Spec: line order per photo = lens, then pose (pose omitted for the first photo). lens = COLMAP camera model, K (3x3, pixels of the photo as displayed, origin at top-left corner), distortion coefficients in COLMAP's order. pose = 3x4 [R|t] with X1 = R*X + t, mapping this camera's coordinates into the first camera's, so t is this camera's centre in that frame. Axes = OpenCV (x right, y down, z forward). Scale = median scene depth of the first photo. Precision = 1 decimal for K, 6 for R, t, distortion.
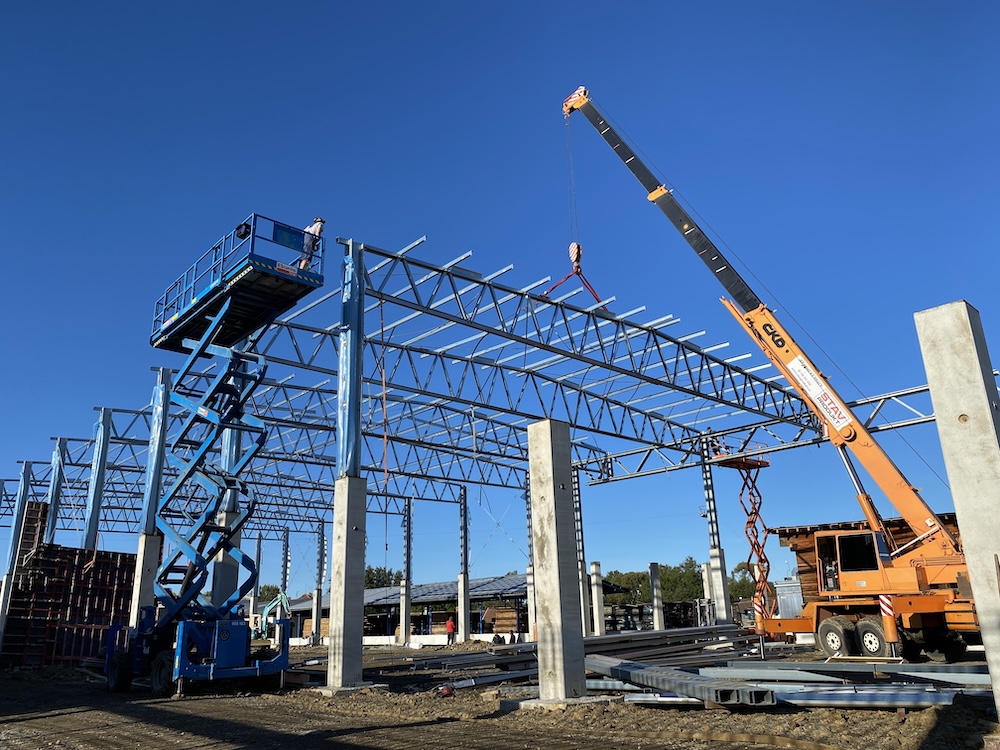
lens RADIAL K [[762.3, 0, 500.0], [0, 762.3, 375.0], [0, 0, 1]] dist [0.006473, -0.000261]
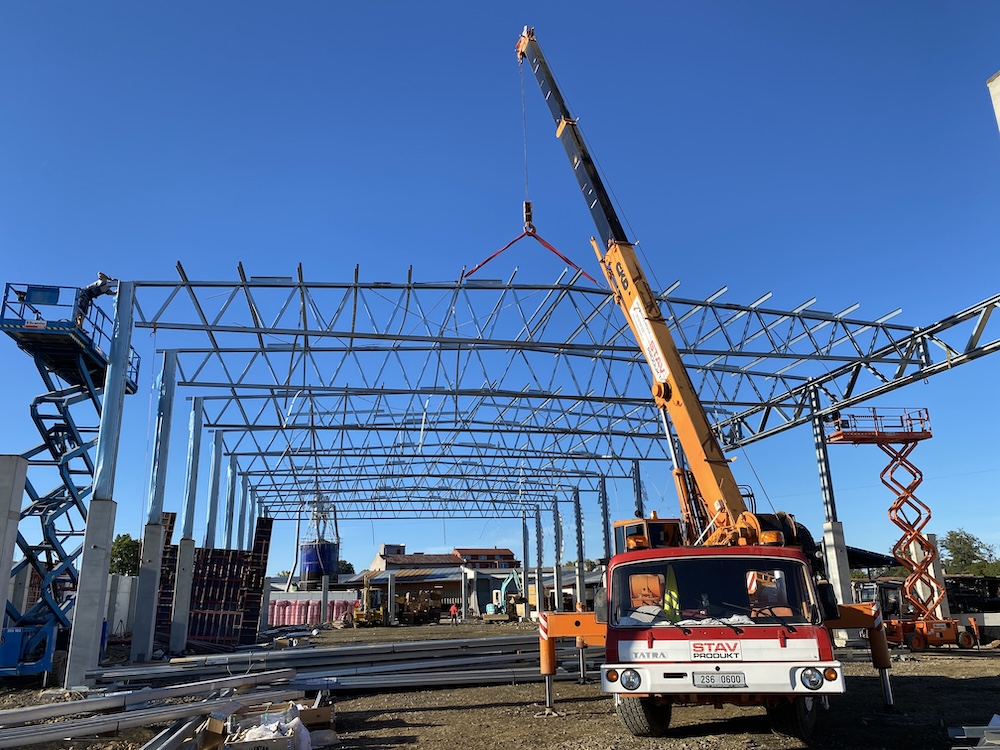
lens RADIAL K [[764.1, 0, 501.5], [0, 764.1, 369.2], [0, 0, 1]] dist [-0.025855, -0.000564]
pose [[0.868749, -0.136543, -0.476058, 0.385788], [0.154321, 0.988019, -0.001768, 0.017005], [0.470596, -0.071930, 0.879412, 0.141812]]
